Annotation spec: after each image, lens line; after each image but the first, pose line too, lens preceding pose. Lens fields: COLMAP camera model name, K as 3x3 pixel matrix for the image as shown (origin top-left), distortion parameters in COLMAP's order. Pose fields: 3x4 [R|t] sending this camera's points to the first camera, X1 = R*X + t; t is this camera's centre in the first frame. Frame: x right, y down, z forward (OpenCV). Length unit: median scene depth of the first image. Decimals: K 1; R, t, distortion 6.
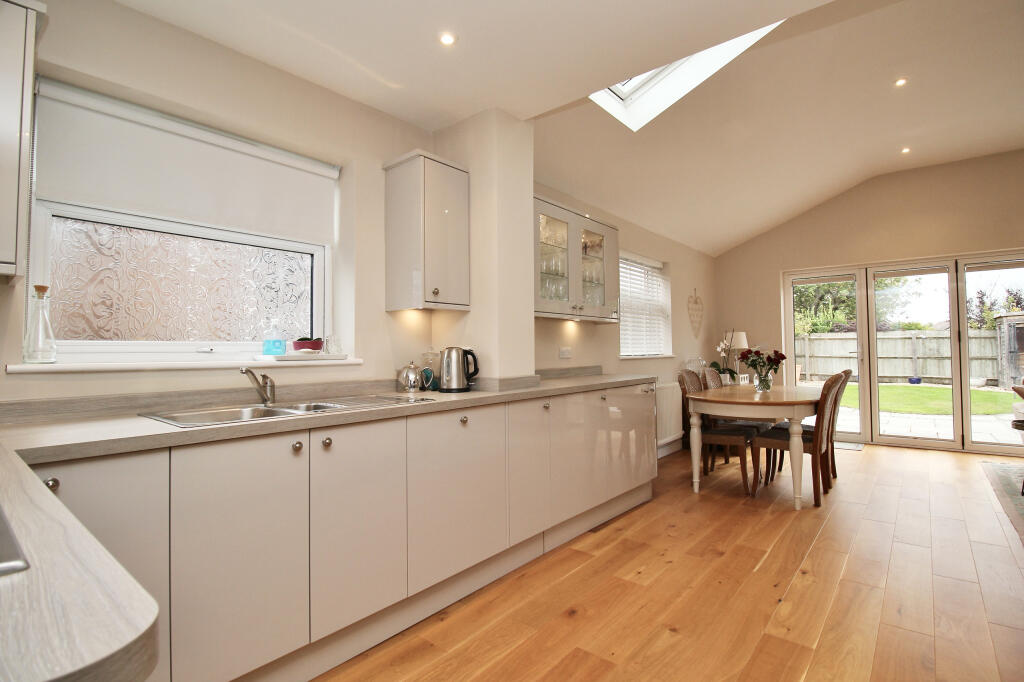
lens RADIAL K [[479.4, 0, 519.7], [0, 479.4, 338.2], [0, 0, 1]] dist [-0.017701, -0.001897]
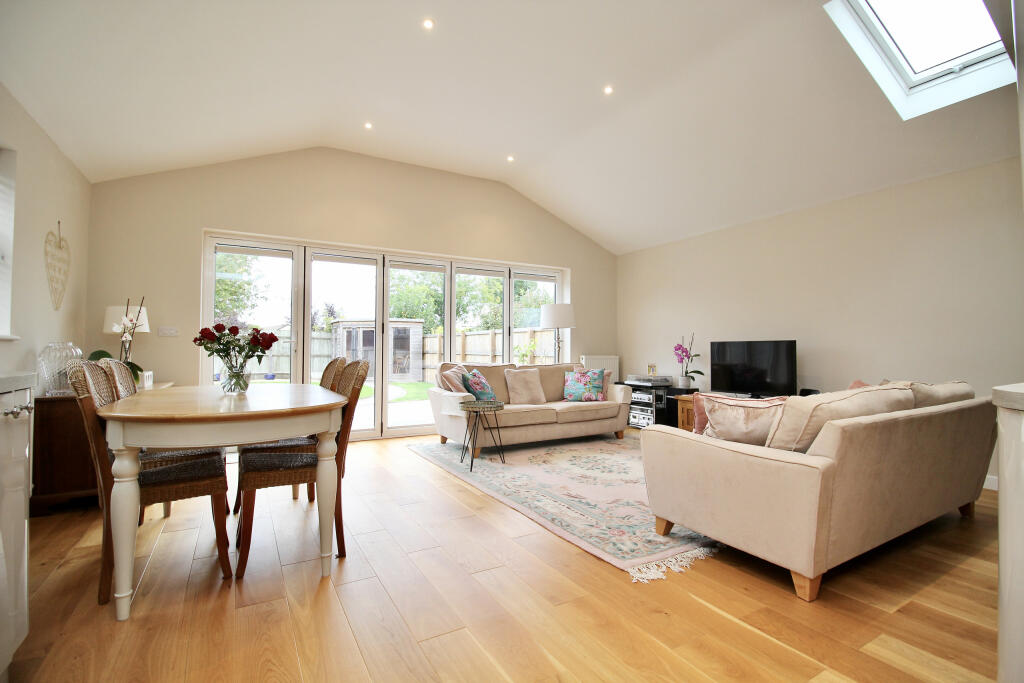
lens RADIAL K [[479.4, 0, 521.6], [0, 479.4, 338.0], [0, 0, 1]] dist [-0.017701, -0.001897]
pose [[0.340911, 0.035470, 0.939426, 0.044466], [-0.034451, 0.999088, -0.025221, 0.034179], [-0.939464, -0.023766, 0.341822, 0.352953]]
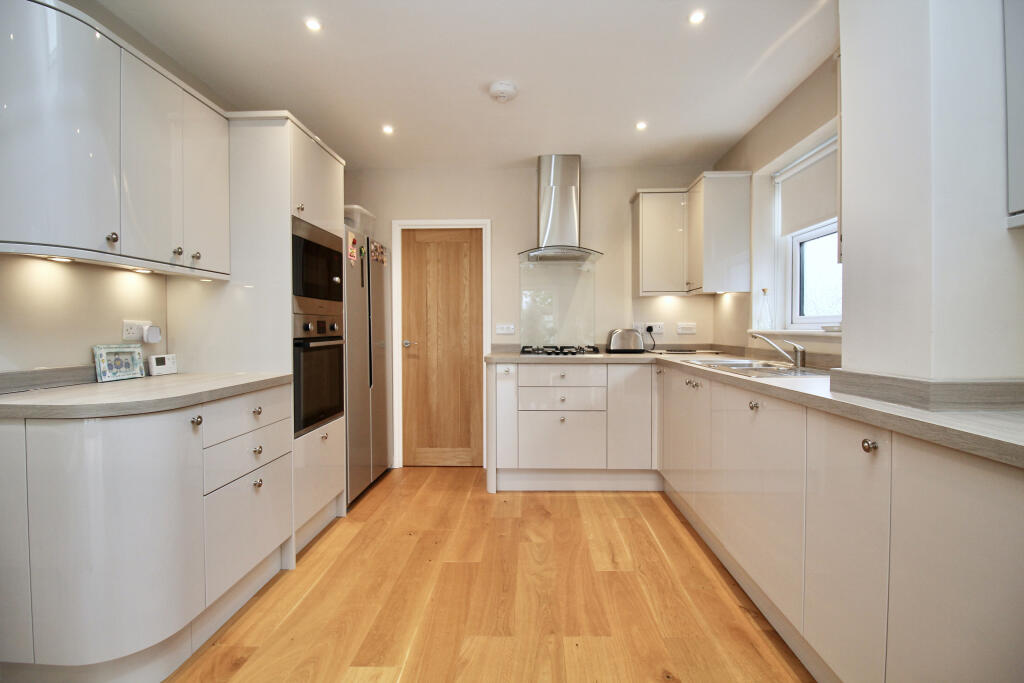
lens RADIAL K [[479.4, 0, 513.4], [0, 479.4, 337.1], [0, 0, 1]] dist [-0.017701, -0.001897]
pose [[-0.794864, 0.022388, -0.606375, 0.314533], [0.026105, 0.999656, 0.002688, 0.016591], [0.606226, -0.013692, -0.795174, 0.617403]]
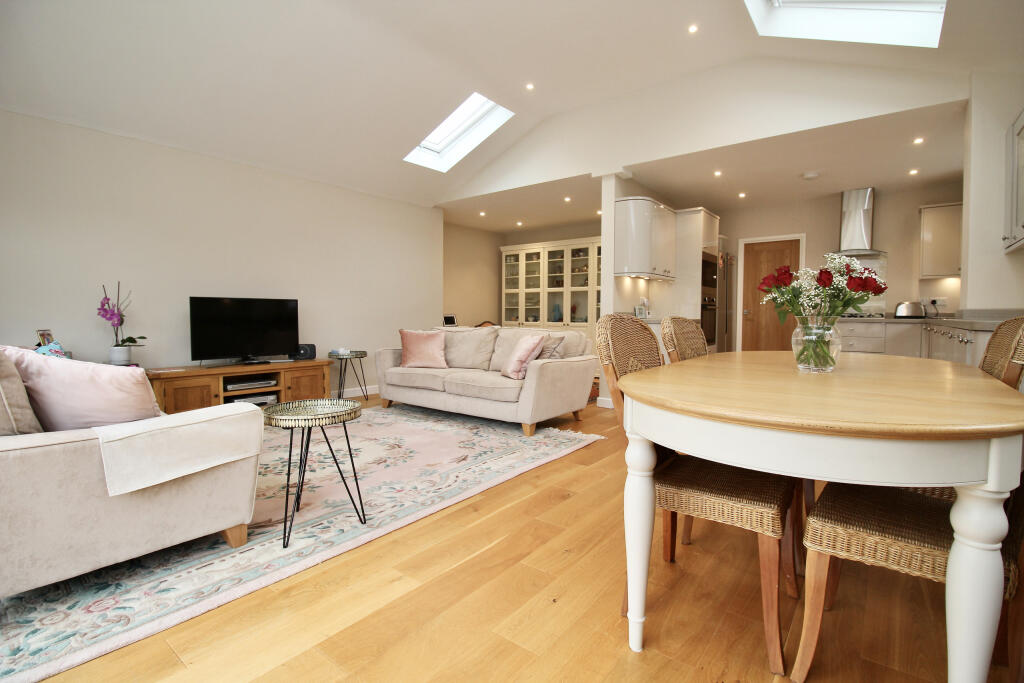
lens RADIAL K [[479.4, 0, 510.8], [0, 479.4, 336.8], [0, 0, 1]] dist [-0.017701, -0.001897]
pose [[-0.999610, 0.007625, -0.026852, 0.600078], [0.007132, 0.999805, 0.018414, 0.055647], [0.026987, 0.018215, -0.999470, 1.085191]]
